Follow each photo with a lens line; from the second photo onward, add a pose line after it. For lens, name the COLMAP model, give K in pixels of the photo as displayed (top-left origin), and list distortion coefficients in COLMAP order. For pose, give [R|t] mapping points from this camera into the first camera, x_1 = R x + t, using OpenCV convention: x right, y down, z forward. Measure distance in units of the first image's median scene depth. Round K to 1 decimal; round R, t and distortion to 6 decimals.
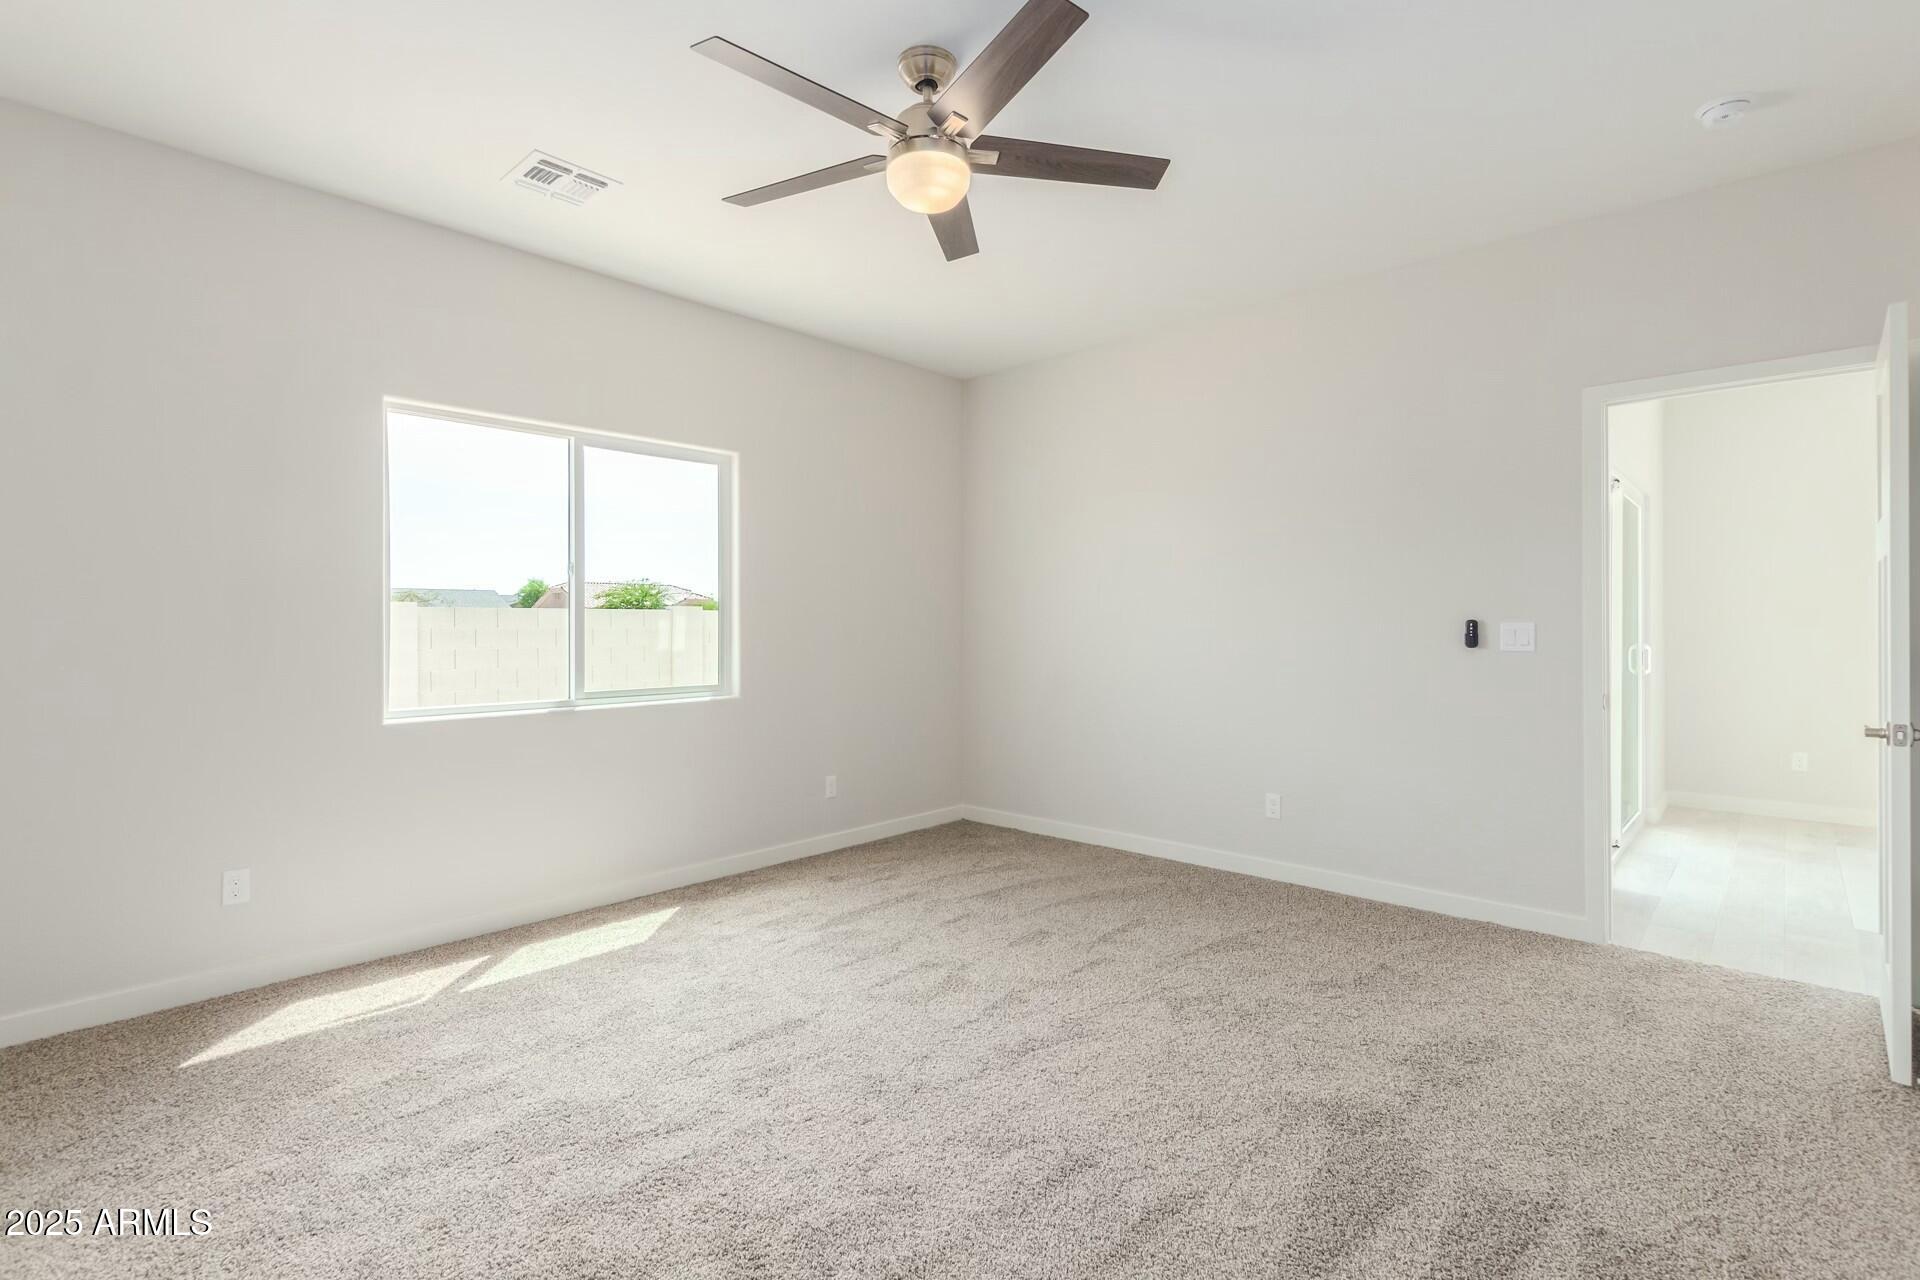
lens RADIAL K [[882.9, 0, 960.2], [0, 882.9, 635.5], [0, 0, 1]] dist [0.009663, -0.002878]
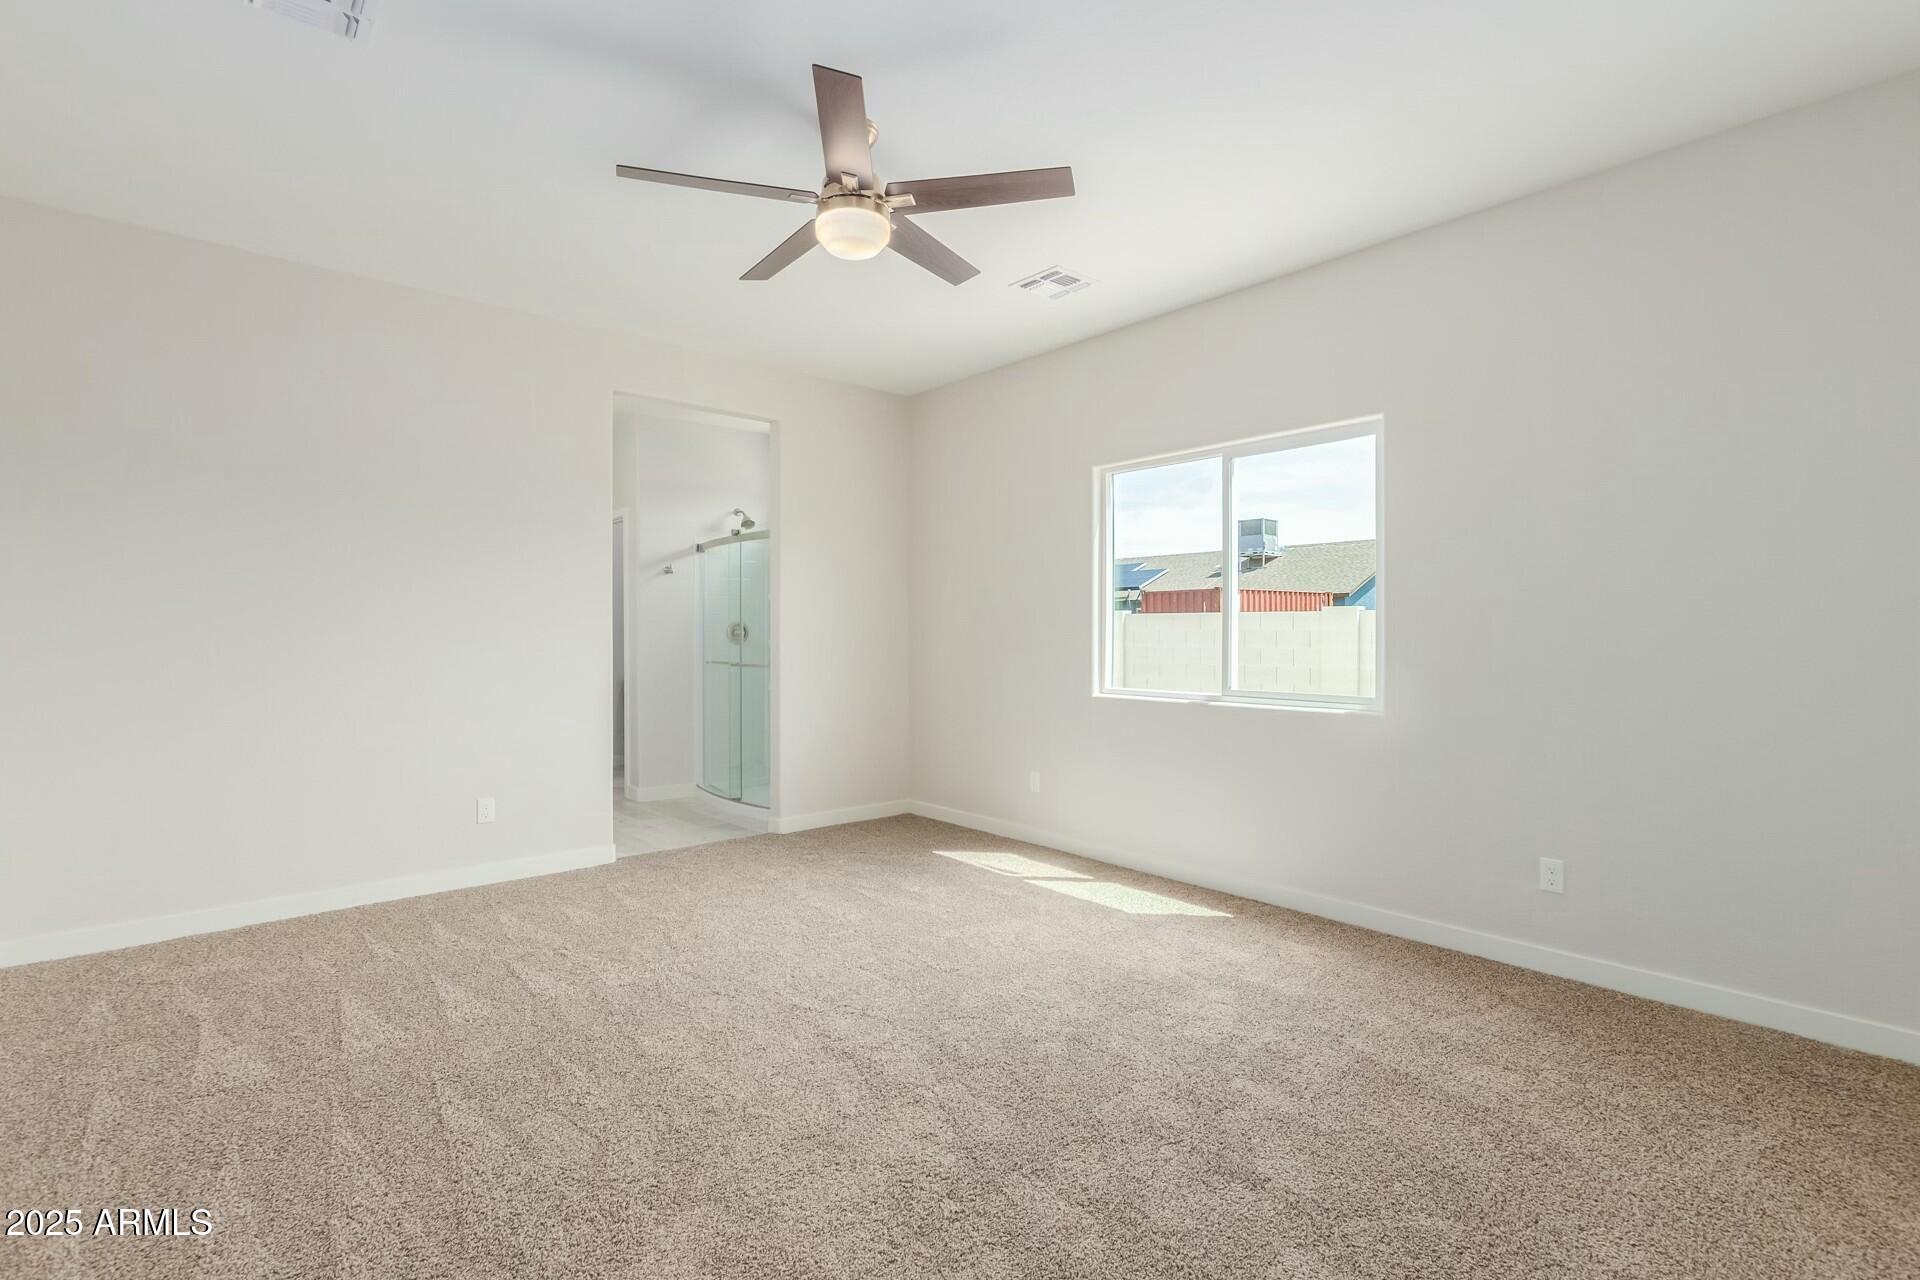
lens RADIAL K [[882.9, 0, 947.7], [0, 882.9, 640.7], [0, 0, 1]] dist [0.009663, -0.002878]
pose [[-0.093740, 0.012588, -0.995517, 0.736715], [-0.011476, 0.999840, 0.013723, -0.006441], [0.995531, 0.012711, -0.093581, 0.840481]]
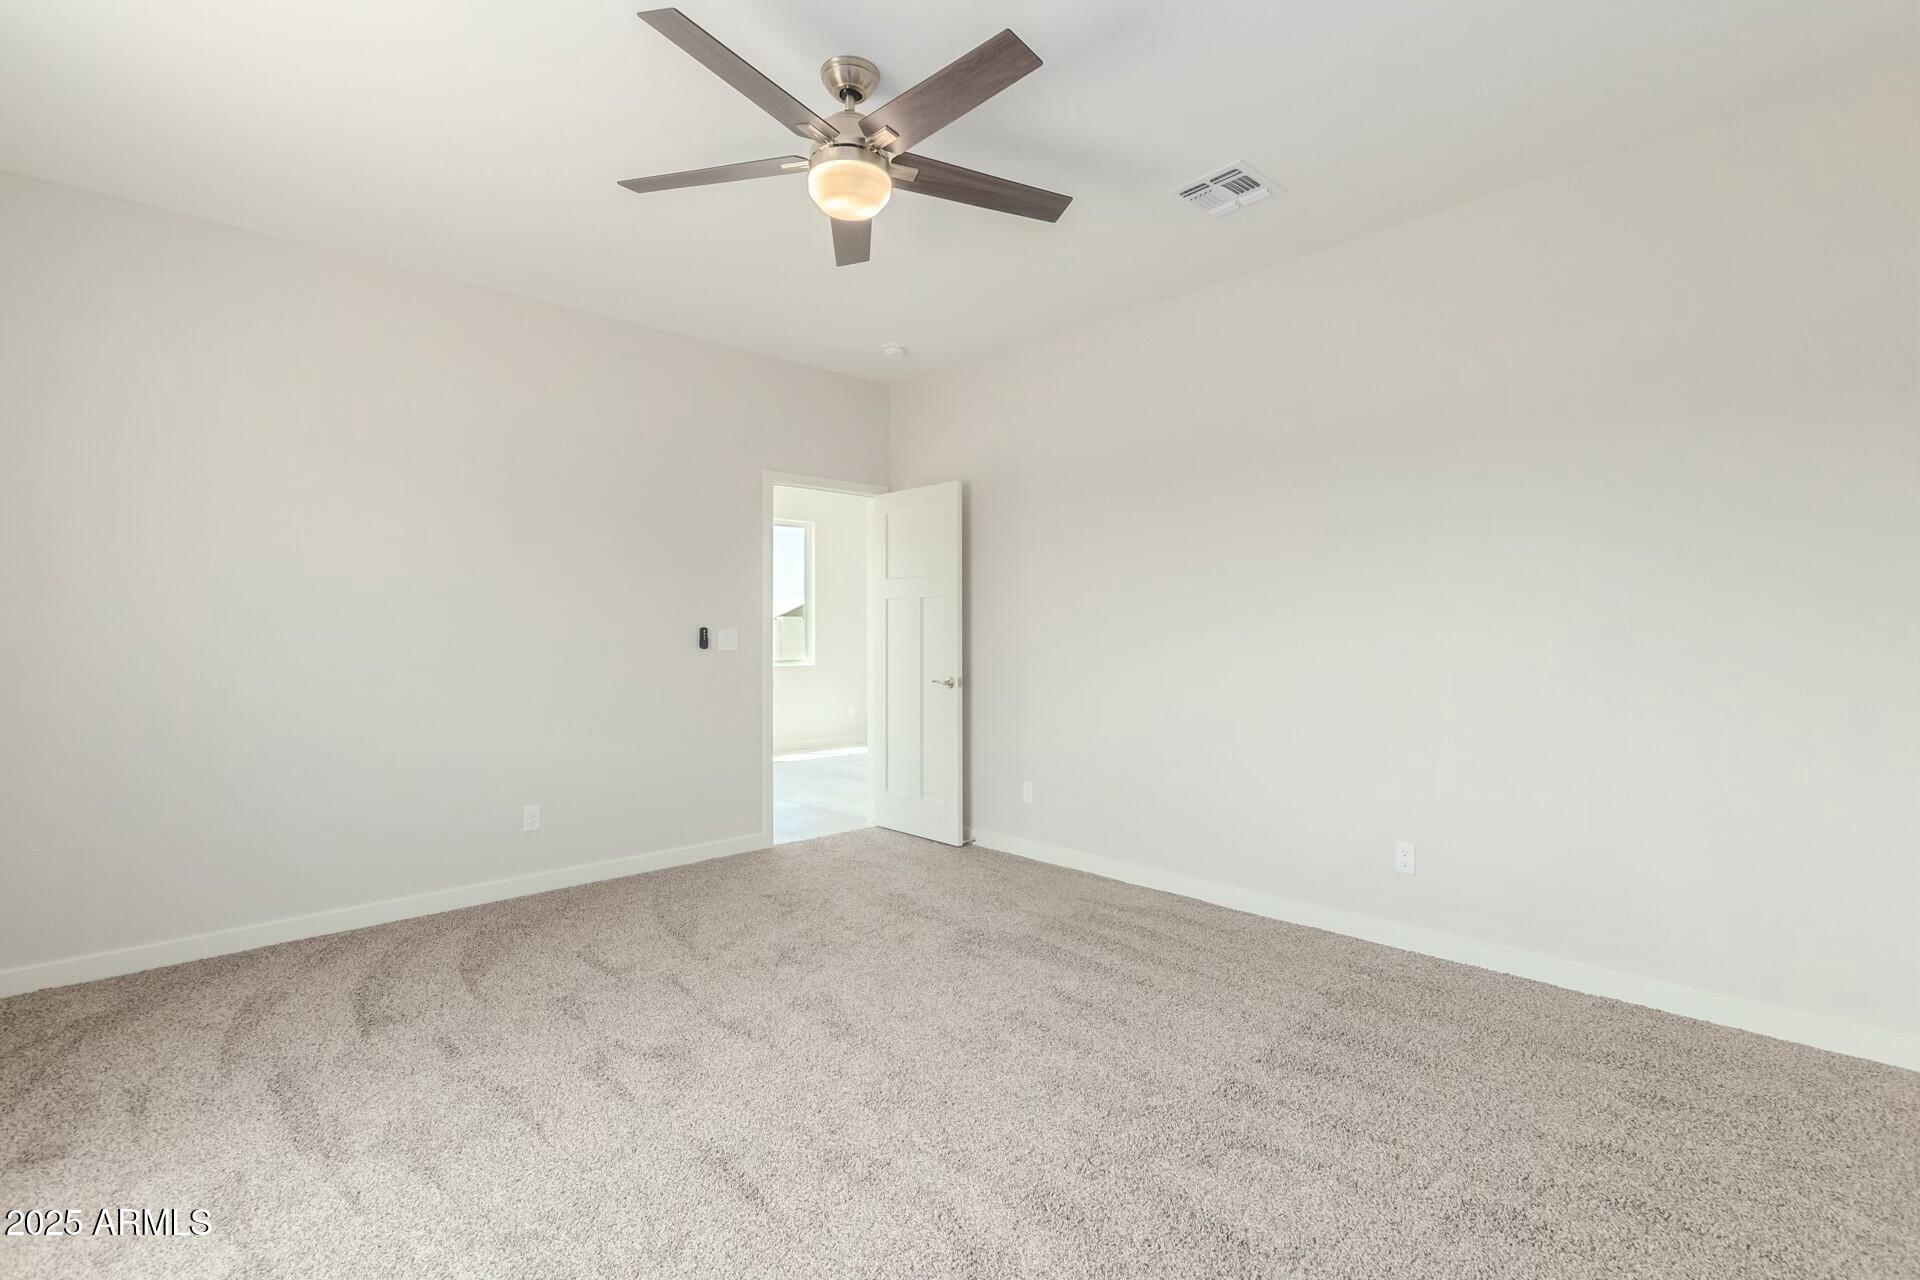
lens RADIAL K [[882.9, 0, 974.2], [0, 882.9, 630.3], [0, 0, 1]] dist [0.009663, -0.002878]
pose [[0.066656, 0.002034, 0.997774, -0.705406], [0.013567, 0.999904, -0.002945, -0.004550], [-0.997684, 0.013733, 0.066622, 0.543205]]
